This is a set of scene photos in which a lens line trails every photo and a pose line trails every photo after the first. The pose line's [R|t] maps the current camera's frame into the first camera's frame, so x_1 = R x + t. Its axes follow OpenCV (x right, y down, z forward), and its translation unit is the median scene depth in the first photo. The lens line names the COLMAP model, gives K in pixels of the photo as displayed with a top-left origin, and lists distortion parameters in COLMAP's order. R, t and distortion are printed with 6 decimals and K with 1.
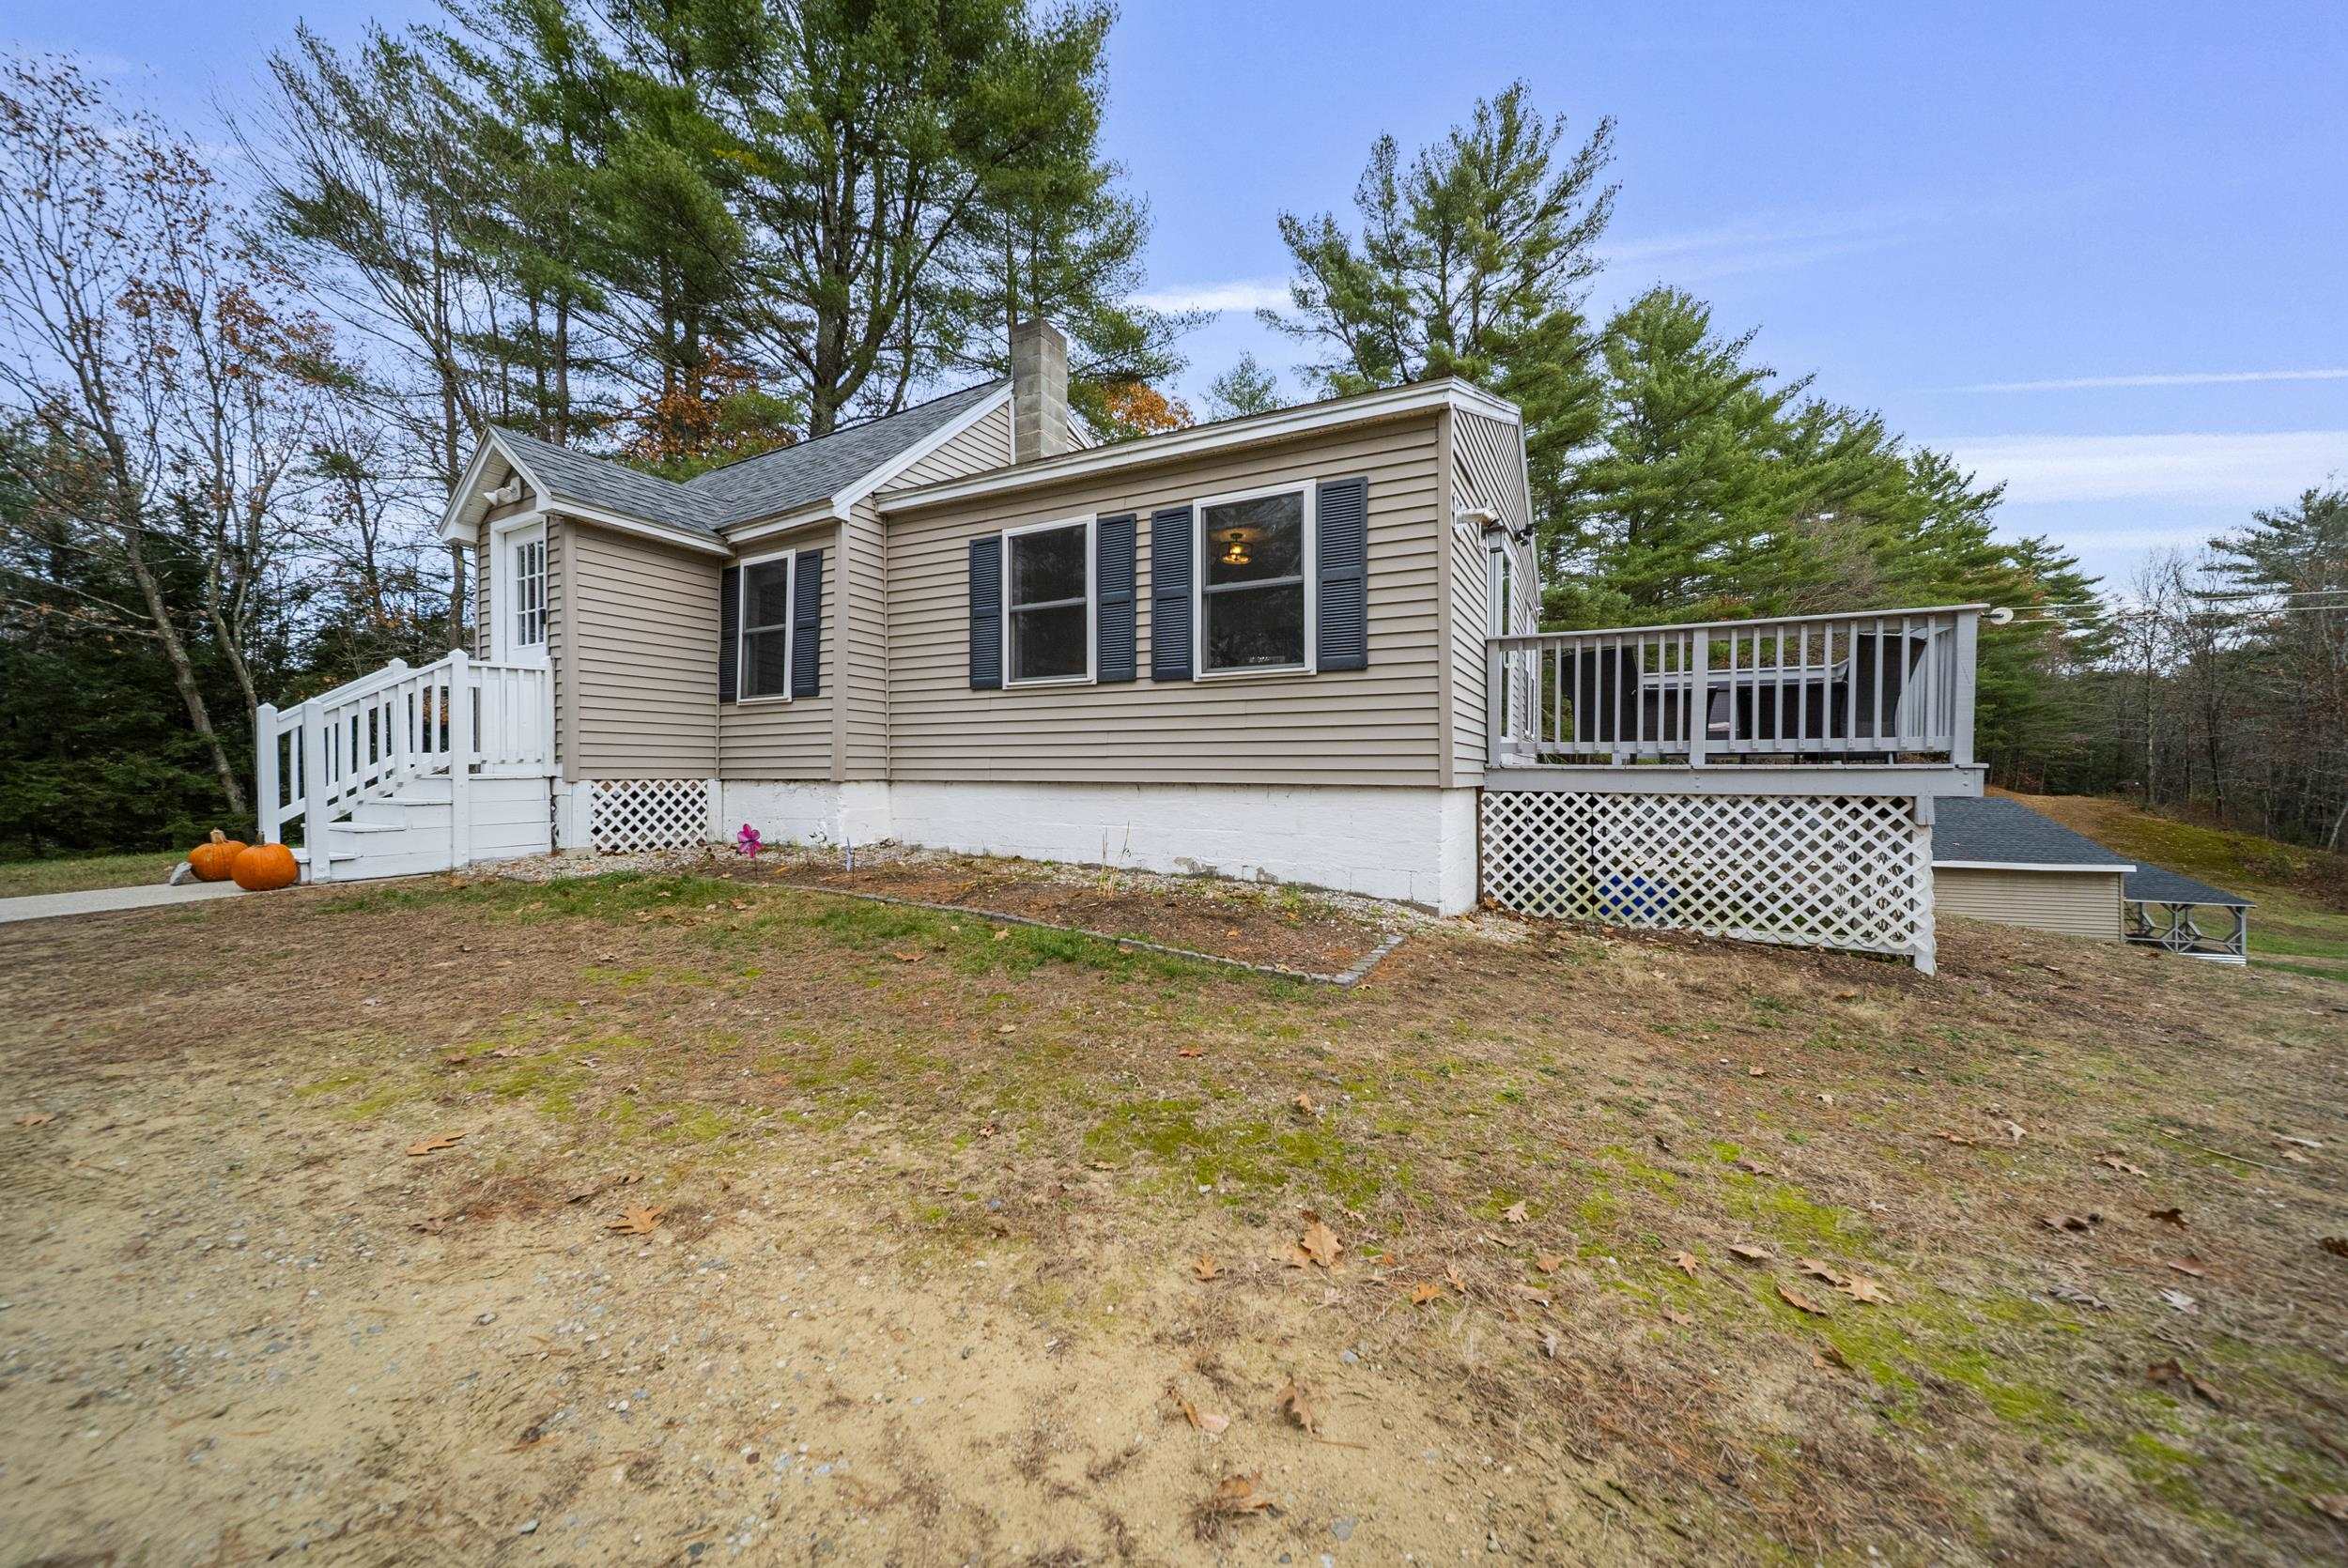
lens RADIAL K [[830.3, 0, 1170.6], [0, 830.3, 778.2], [0, 0, 1]] dist [-0.000213, -0.000774]
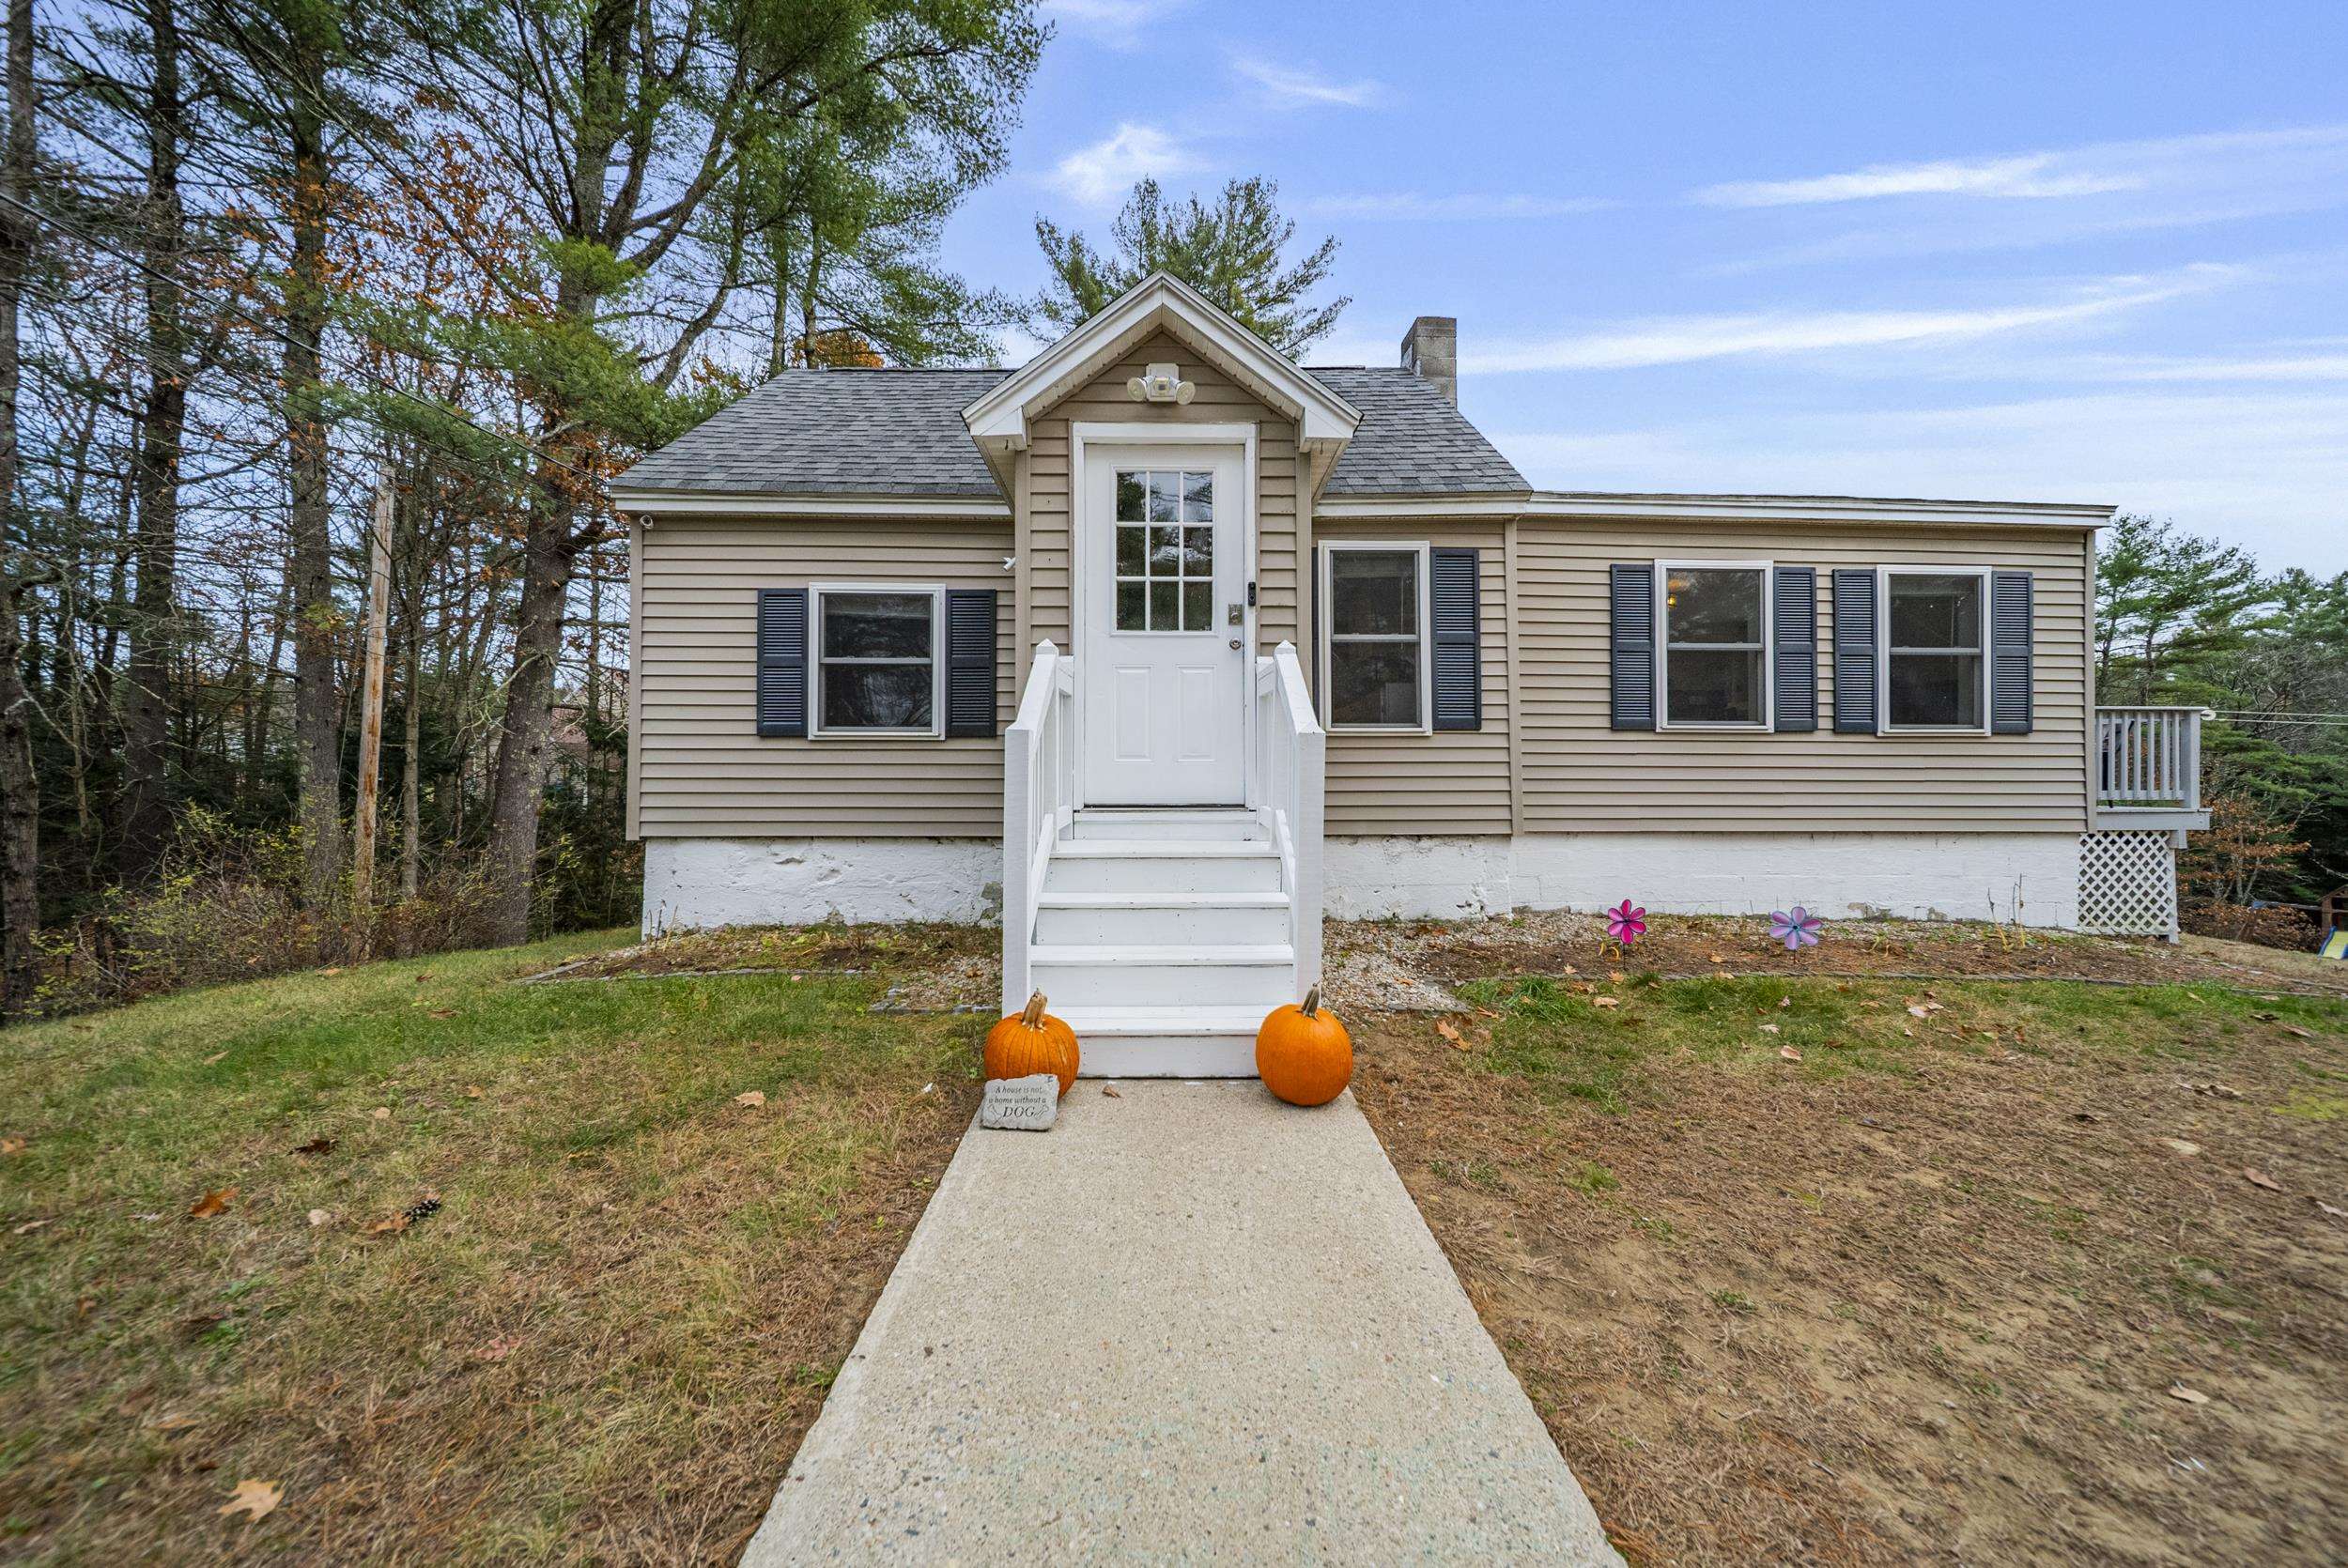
lens RADIAL K [[830.3, 0, 1176.7], [0, 830.3, 782.3], [0, 0, 1]] dist [-0.000213, -0.000774]
pose [[0.860503, 0.002334, 0.509440, -1.234136], [0.004946, 0.999904, -0.012937, -0.046048], [-0.509421, 0.013652, 0.860409, 0.525537]]
